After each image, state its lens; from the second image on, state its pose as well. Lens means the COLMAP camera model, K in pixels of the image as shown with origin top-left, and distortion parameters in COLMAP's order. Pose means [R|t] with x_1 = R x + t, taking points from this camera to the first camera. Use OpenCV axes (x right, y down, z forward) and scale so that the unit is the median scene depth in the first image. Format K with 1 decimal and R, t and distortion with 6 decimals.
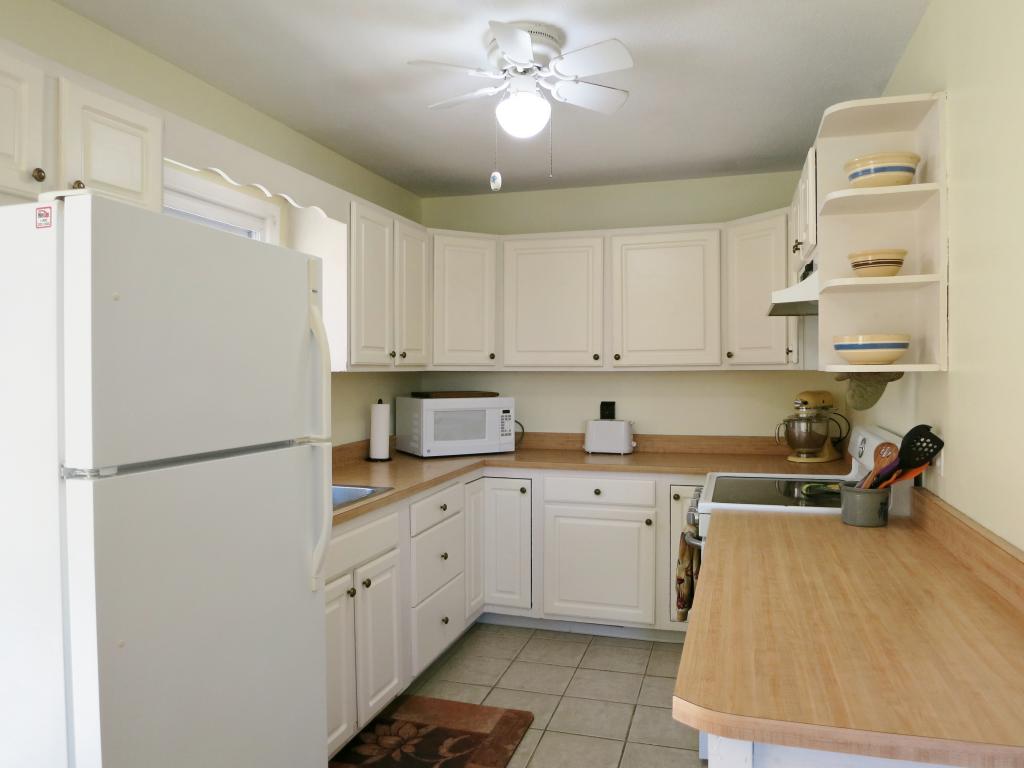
lens RADIAL K [[728.1, 0, 512.0], [0, 728.1, 384.0], [0, 0, 1]] dist [-0.044491, -0.002876]
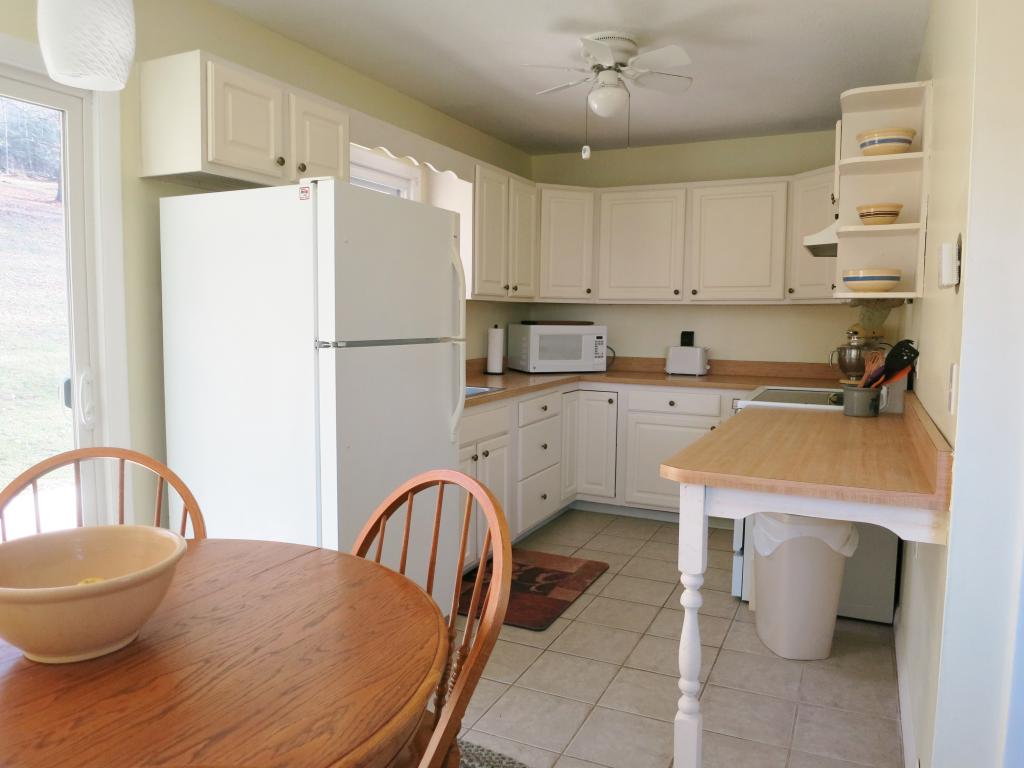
lens RADIAL K [[731.1, 0, 512.0], [0, 731.1, 384.0], [0, 0, 1]] dist [-0.048266, -0.007009]
pose [[0.988461, 0.025815, -0.149257, 0.040367], [-0.014661, 0.997049, 0.075355, 0.033270], [0.150762, -0.072297, 0.985923, -0.273018]]
